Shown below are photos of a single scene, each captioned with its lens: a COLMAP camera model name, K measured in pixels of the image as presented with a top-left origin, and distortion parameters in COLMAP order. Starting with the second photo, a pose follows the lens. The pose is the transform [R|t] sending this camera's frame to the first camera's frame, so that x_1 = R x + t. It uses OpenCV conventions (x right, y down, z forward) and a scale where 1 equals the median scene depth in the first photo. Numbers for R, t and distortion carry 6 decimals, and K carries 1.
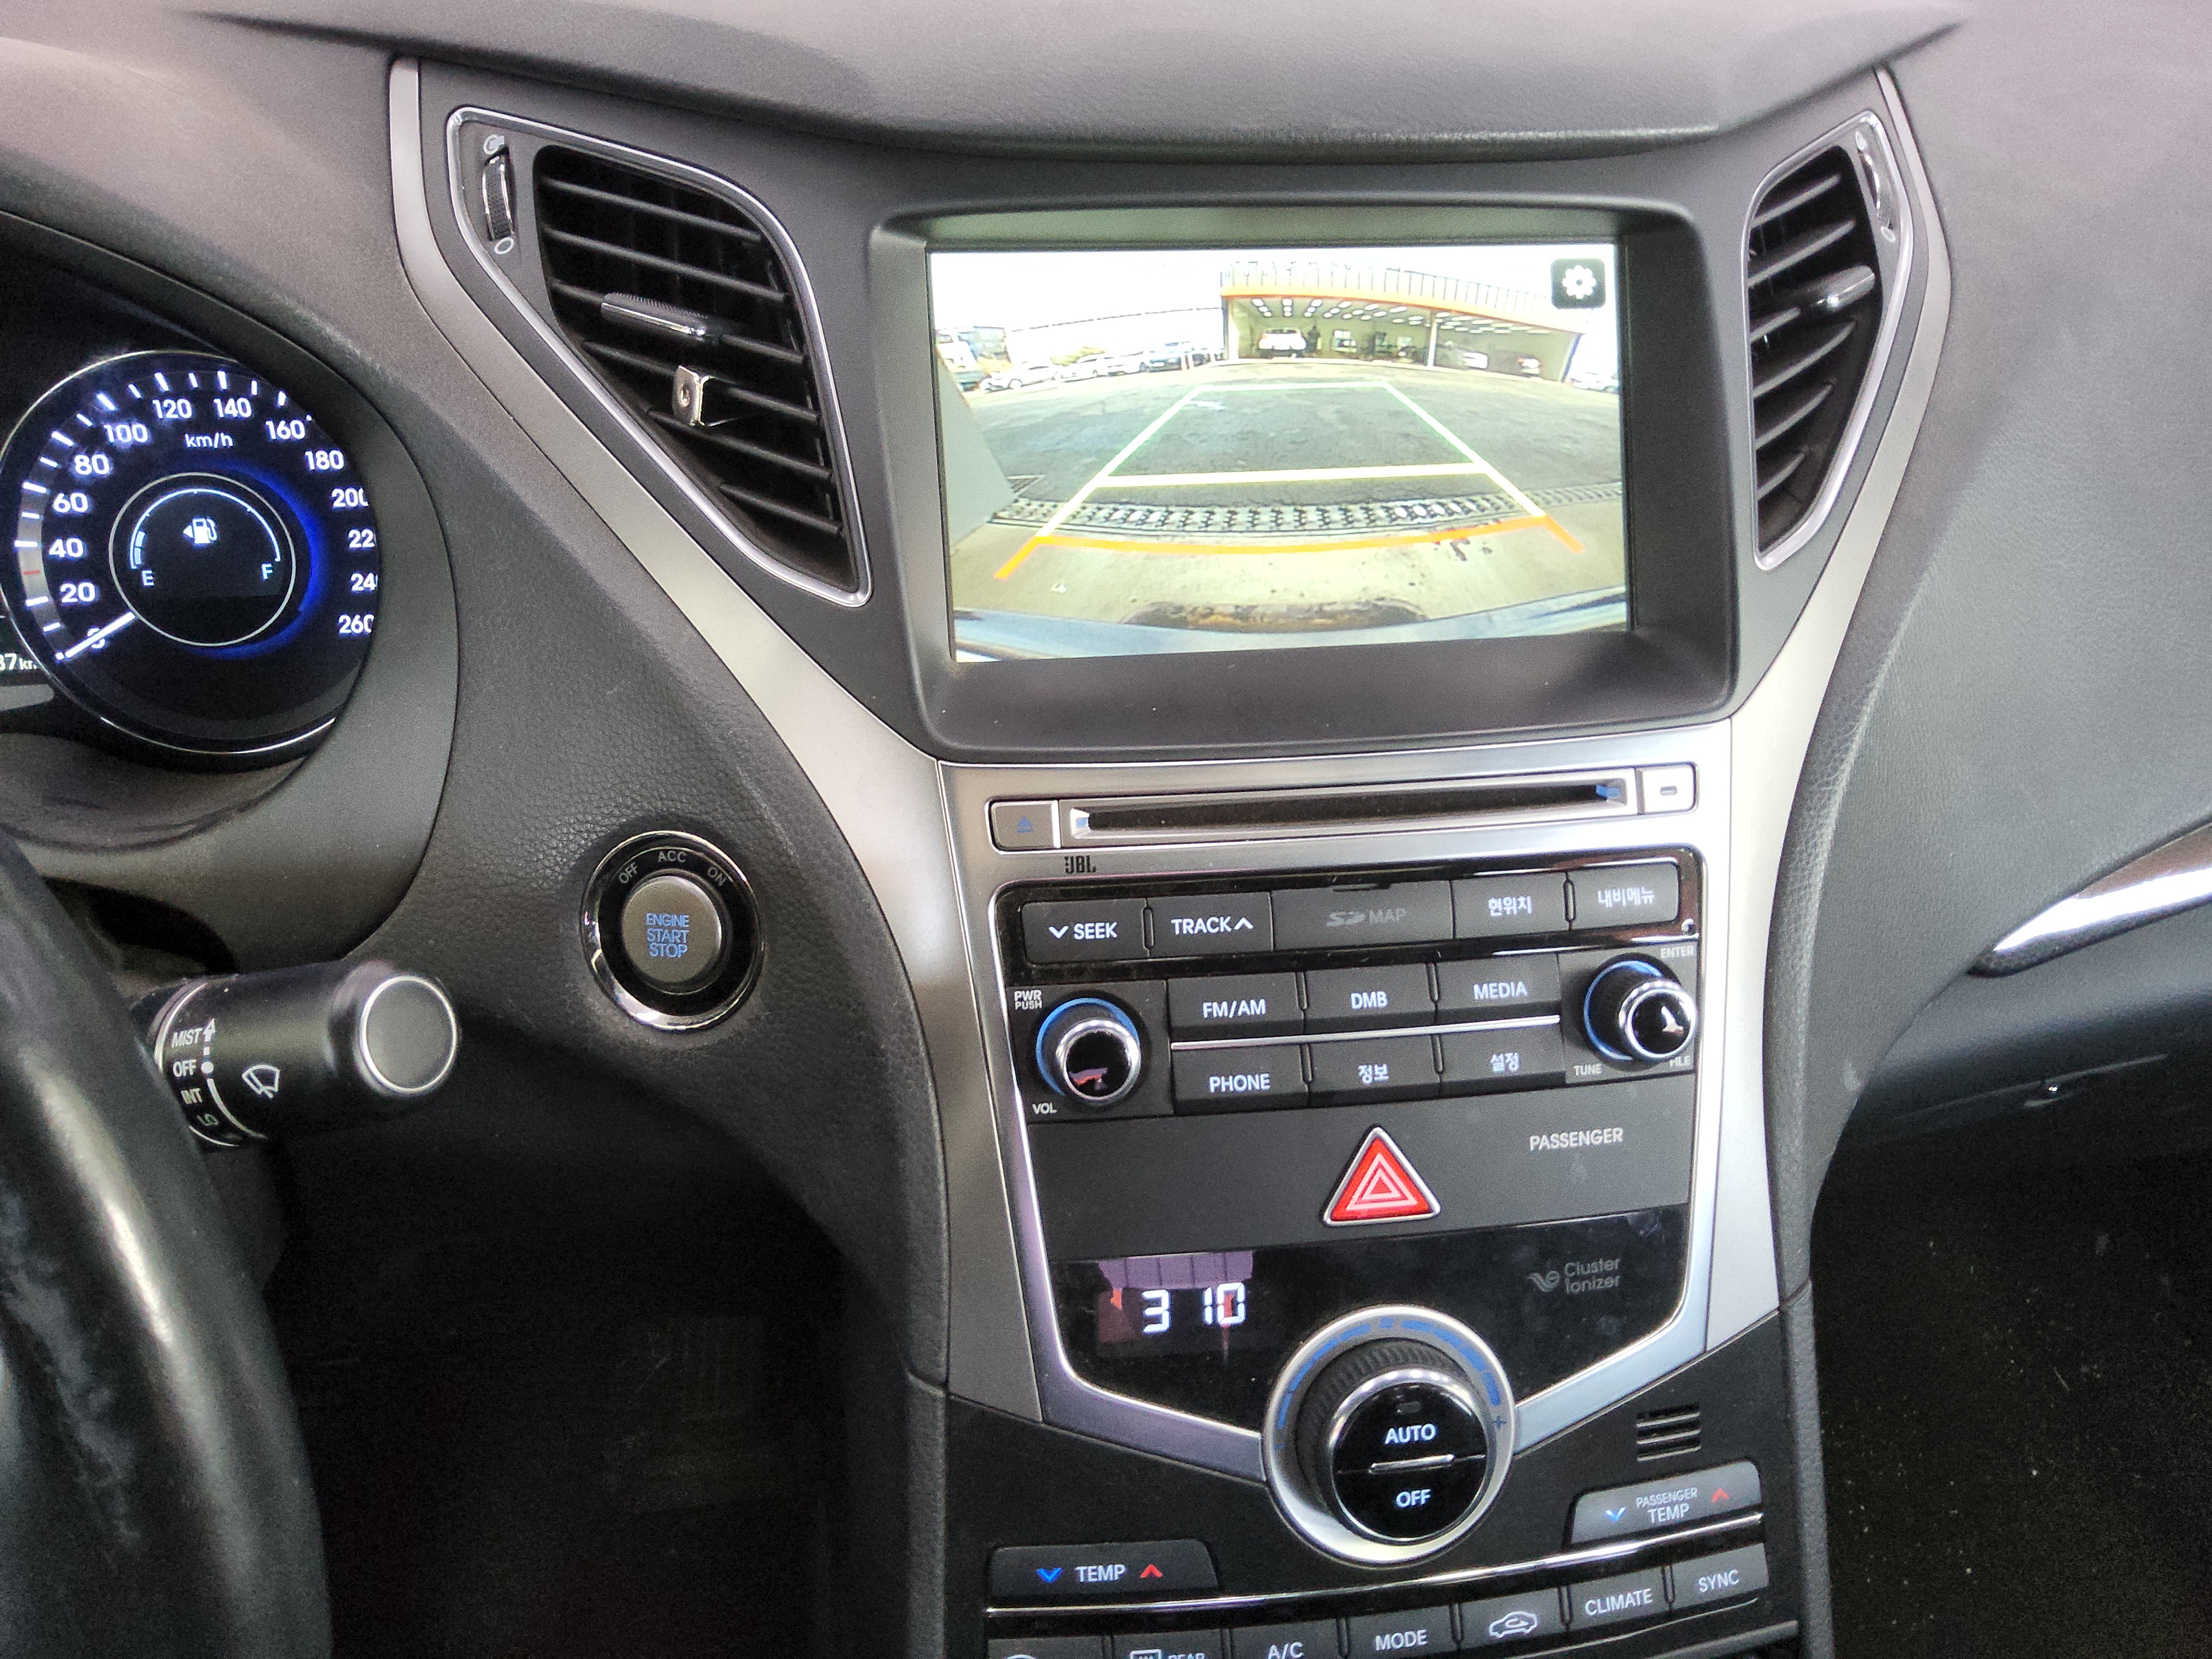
lens RADIAL K [[1706.2, 0, 1095.0], [0, 1706.2, 830.9], [0, 0, 1]] dist [0.047493, -0.088091]
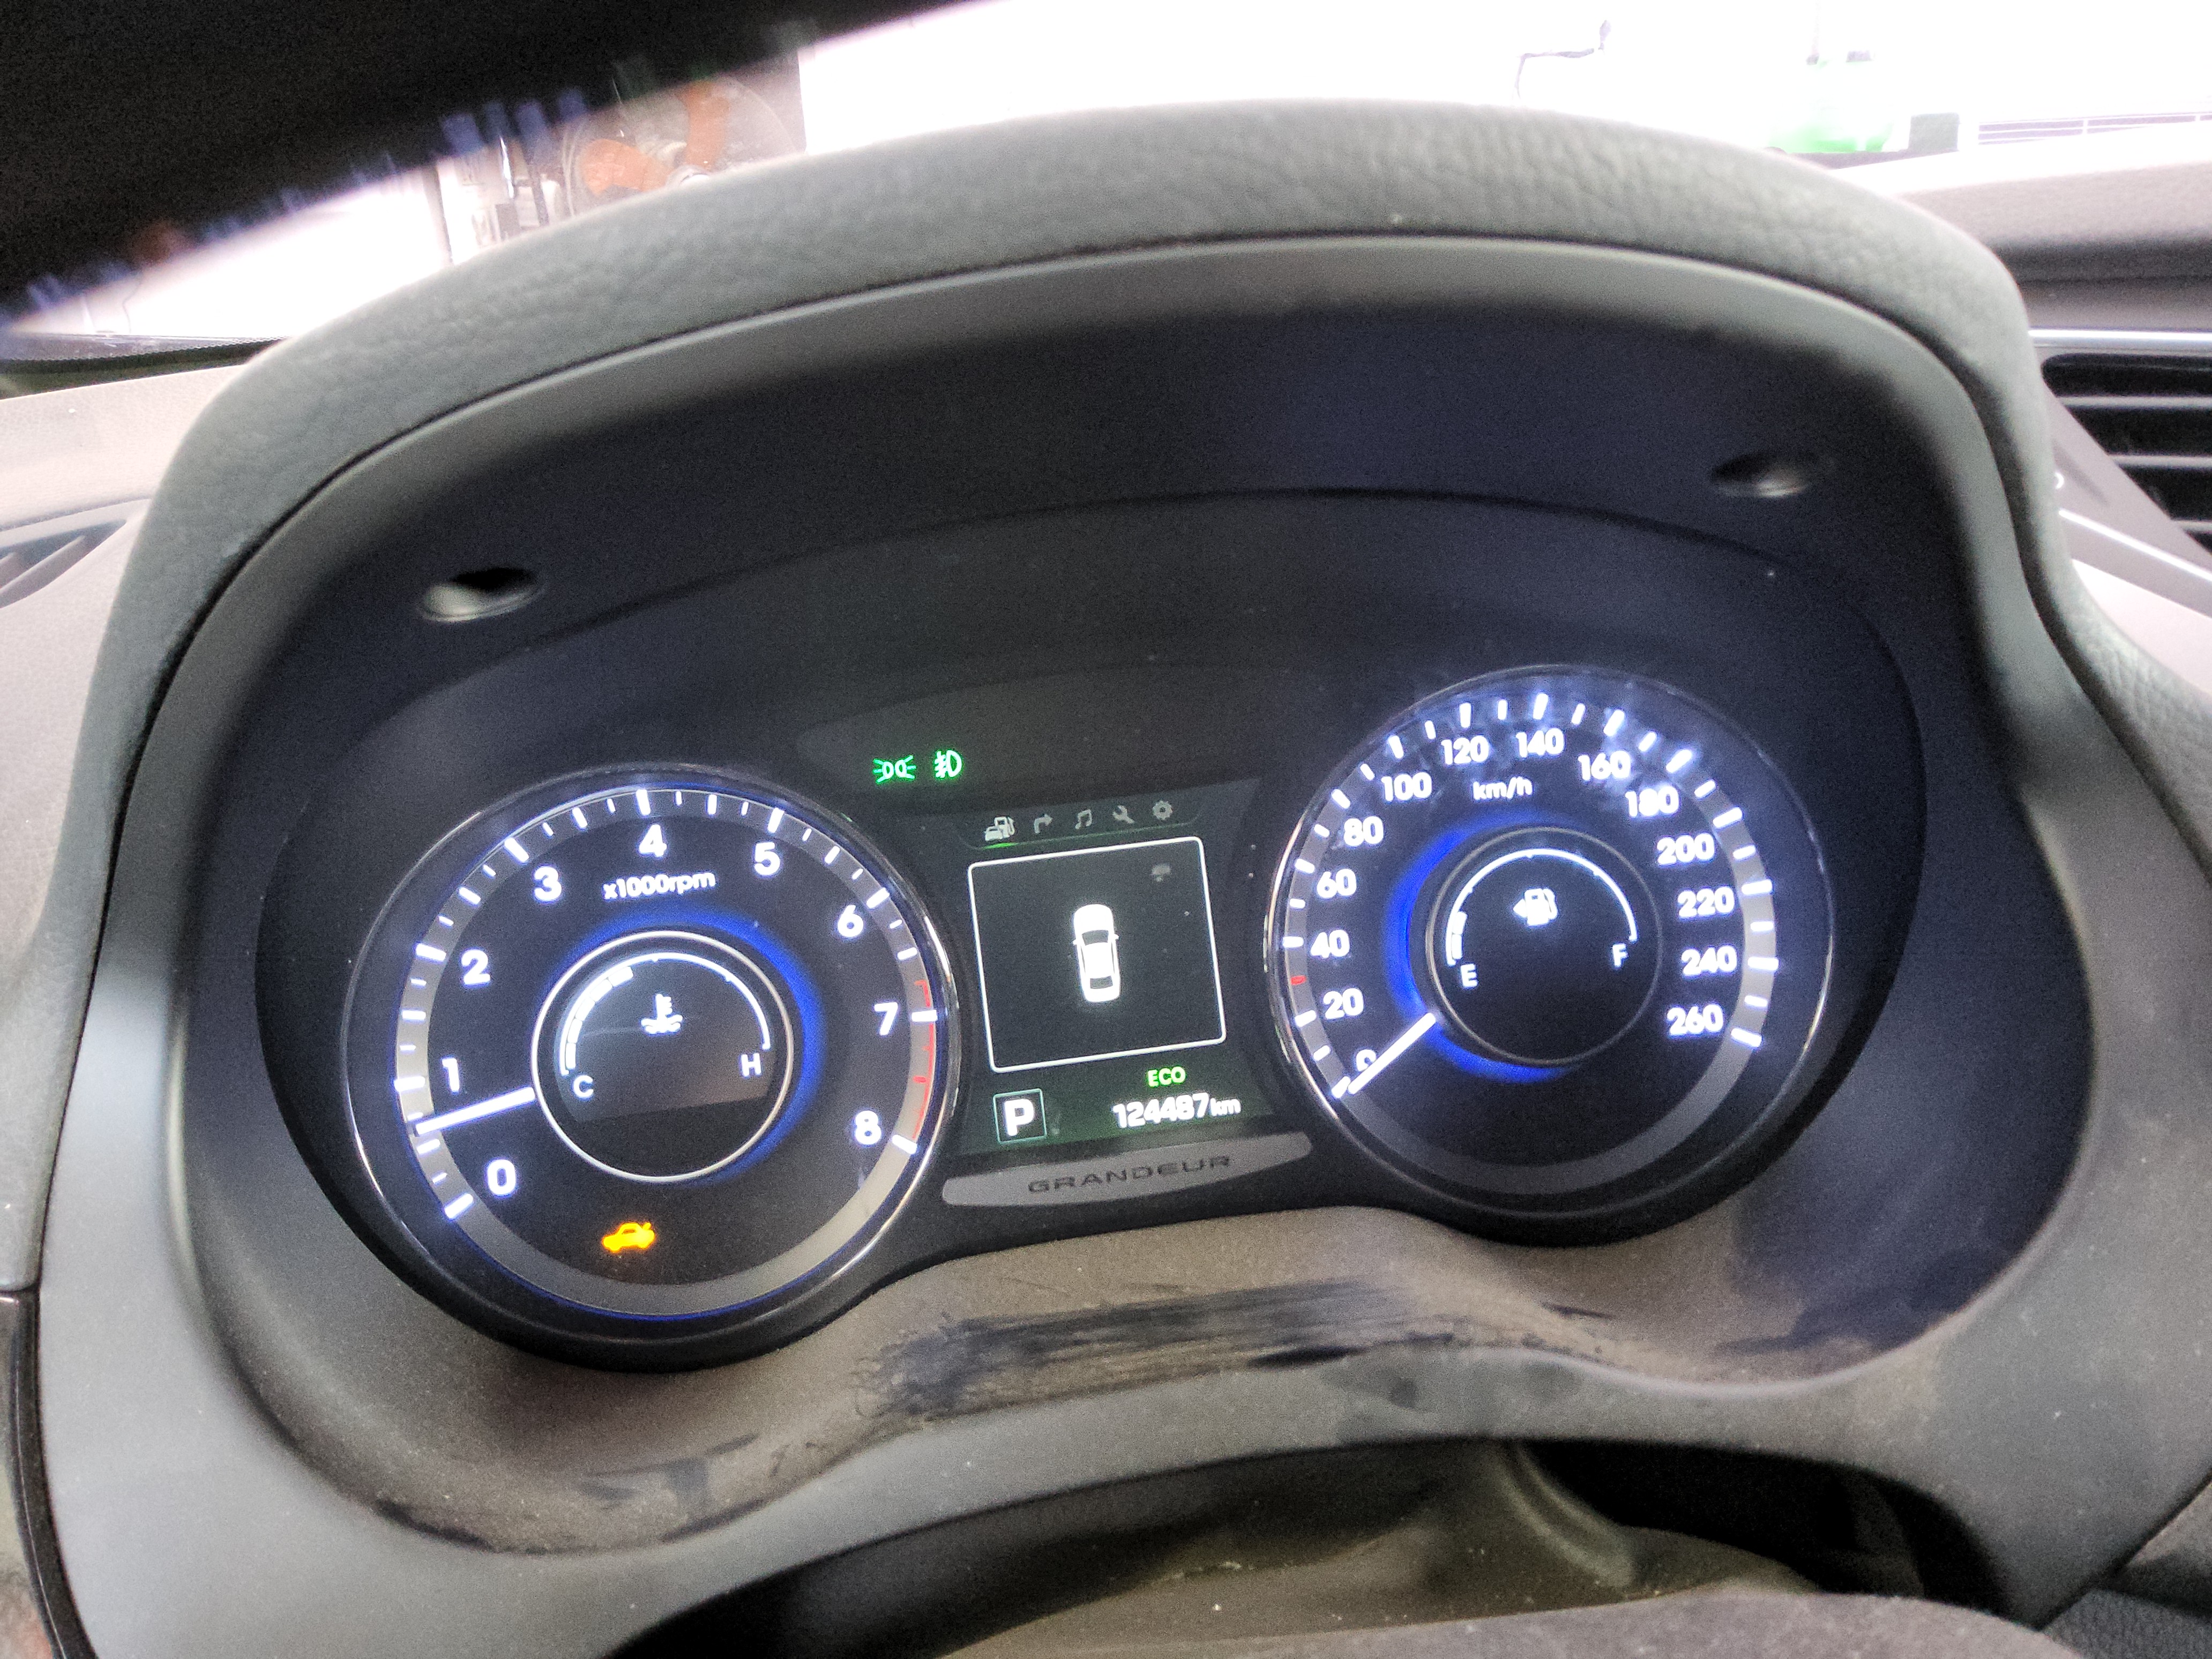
lens RADIAL K [[1706.2, 0, 1095.3], [0, 1706.2, 820.1], [0, 0, 1]] dist [0.047493, -0.088091]
pose [[0.994833, -0.082795, -0.058757, -0.781080], [0.068023, 0.973206, -0.219644, -0.074410], [0.075368, 0.214512, 0.973809, 0.315459]]
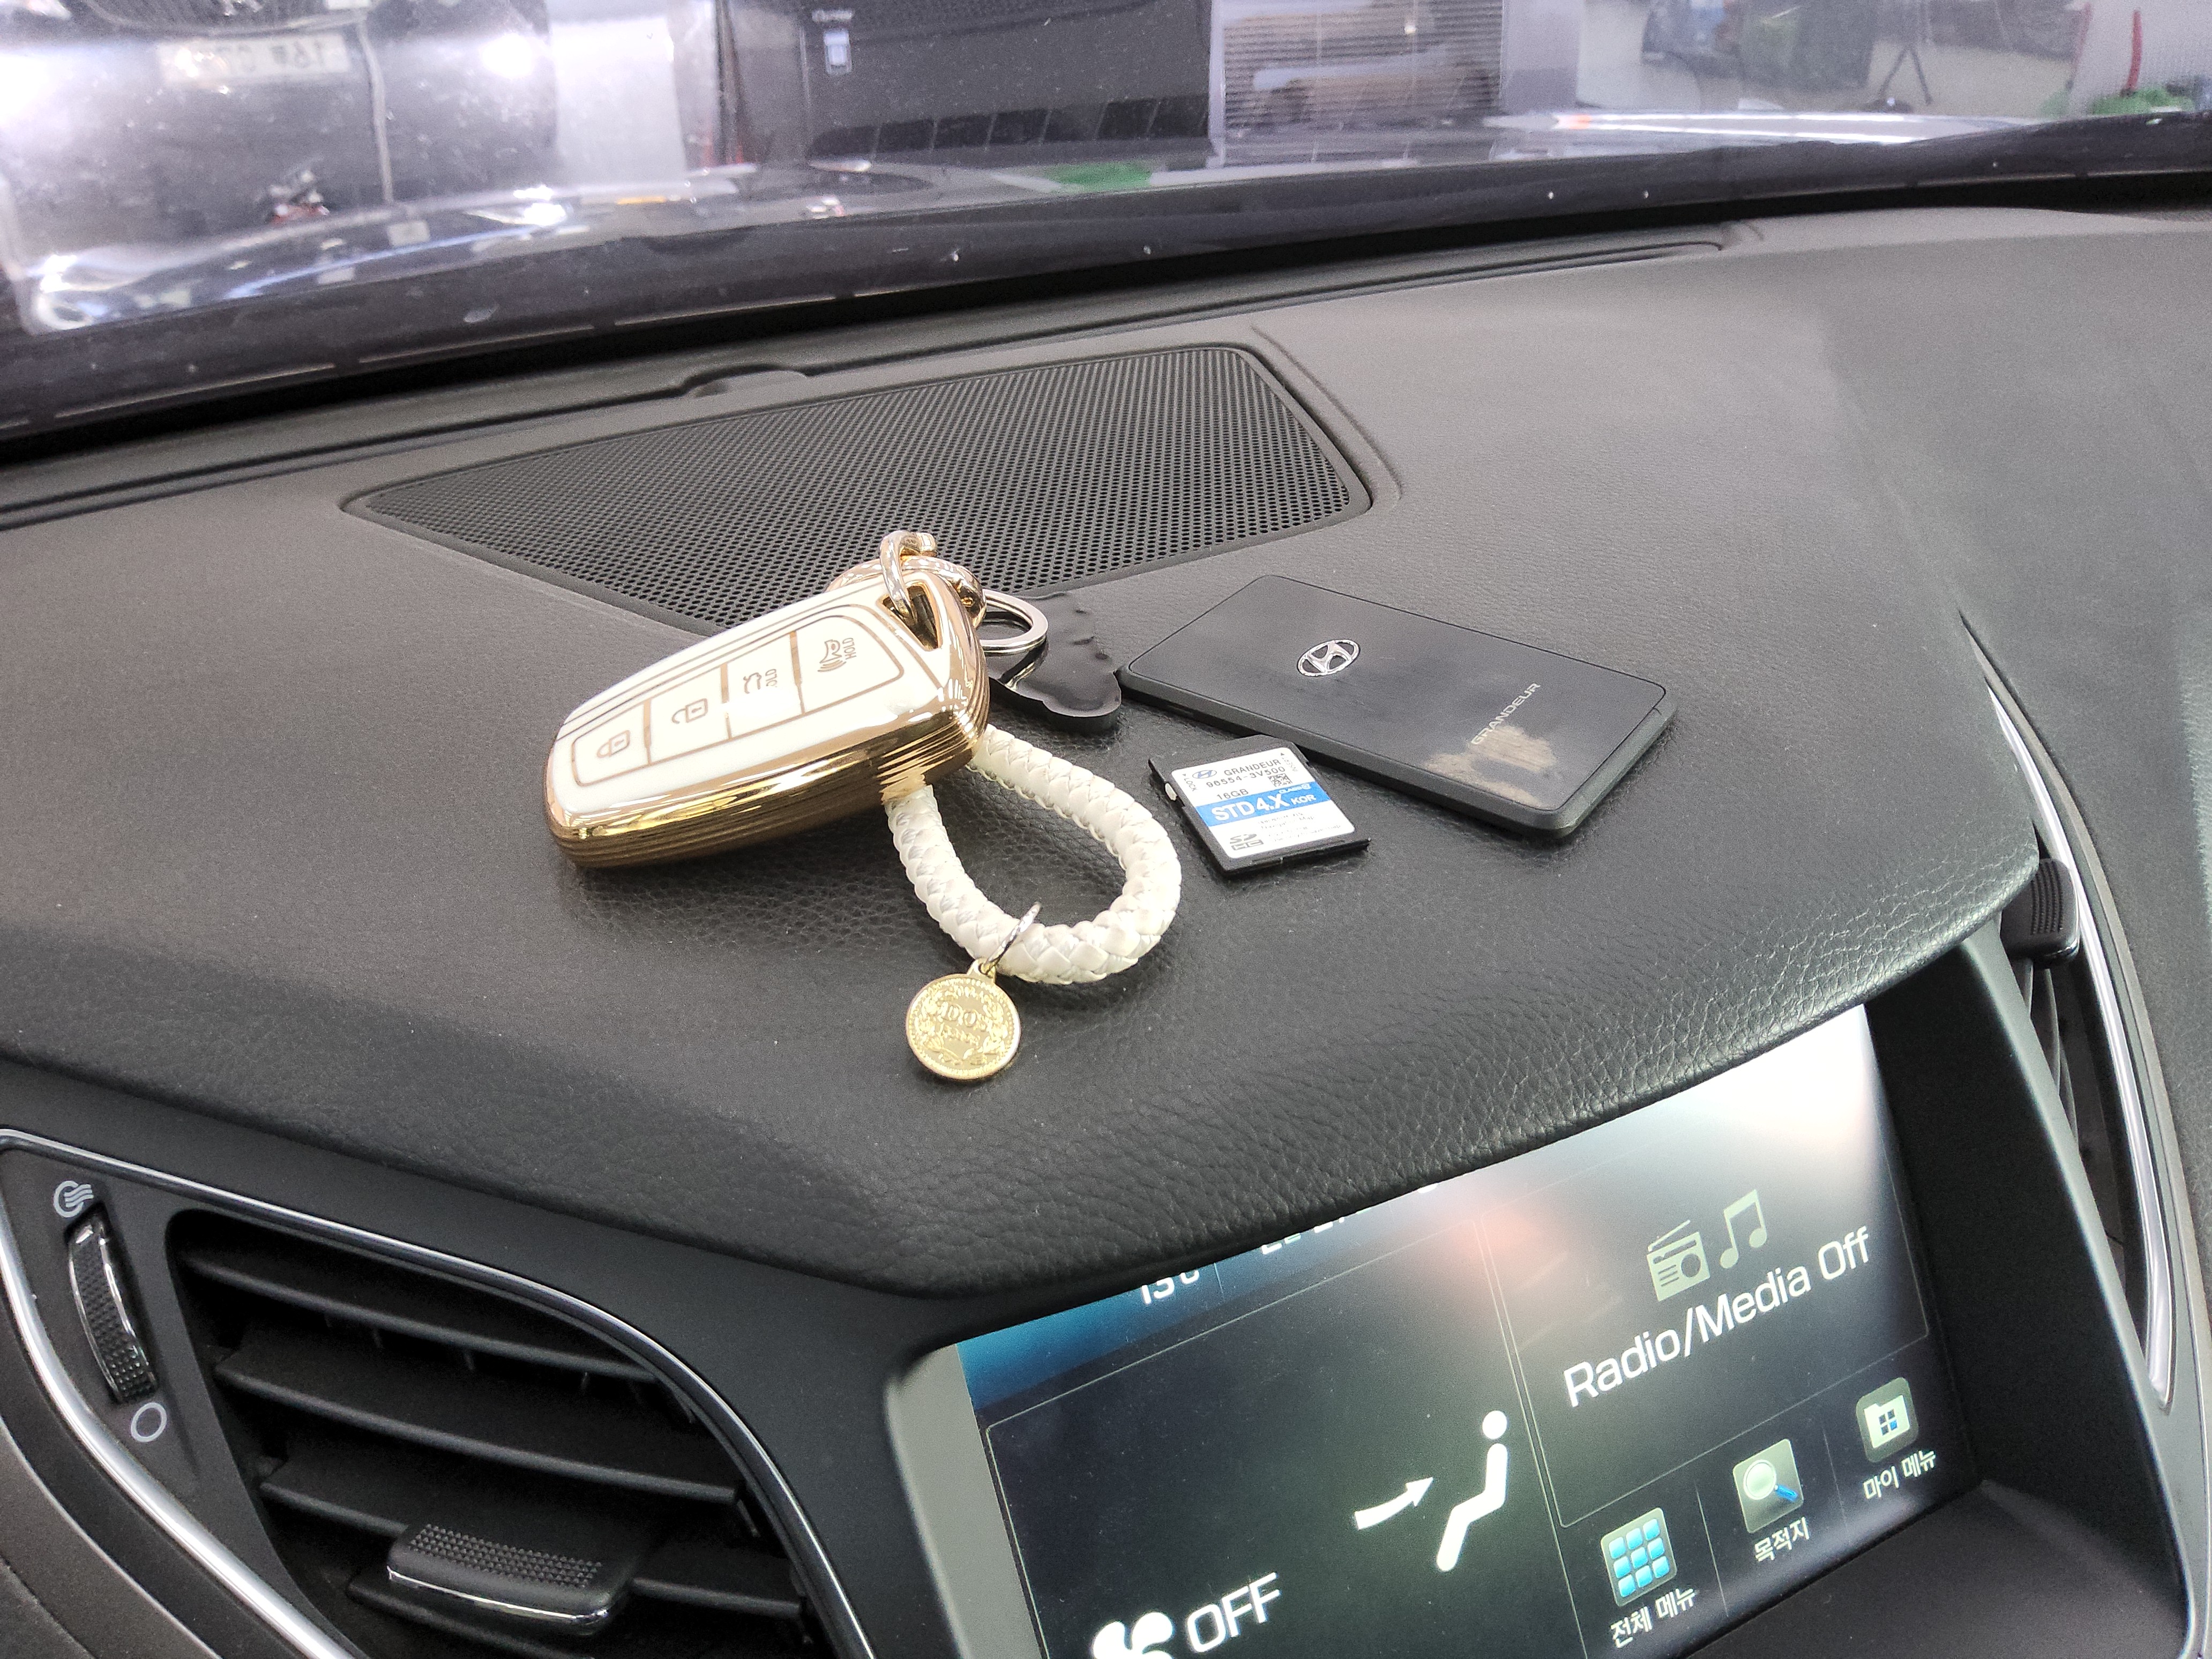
lens RADIAL K [[1706.2, 0, 1115.9], [0, 1706.2, 834.2], [0, 0, 1]] dist [0.047493, -0.088091]
pose [[0.946924, -0.207112, 0.245843, -0.156873], [0.216388, 0.976245, -0.011026, -0.487612], [-0.237720, 0.063638, 0.969247, 0.412469]]
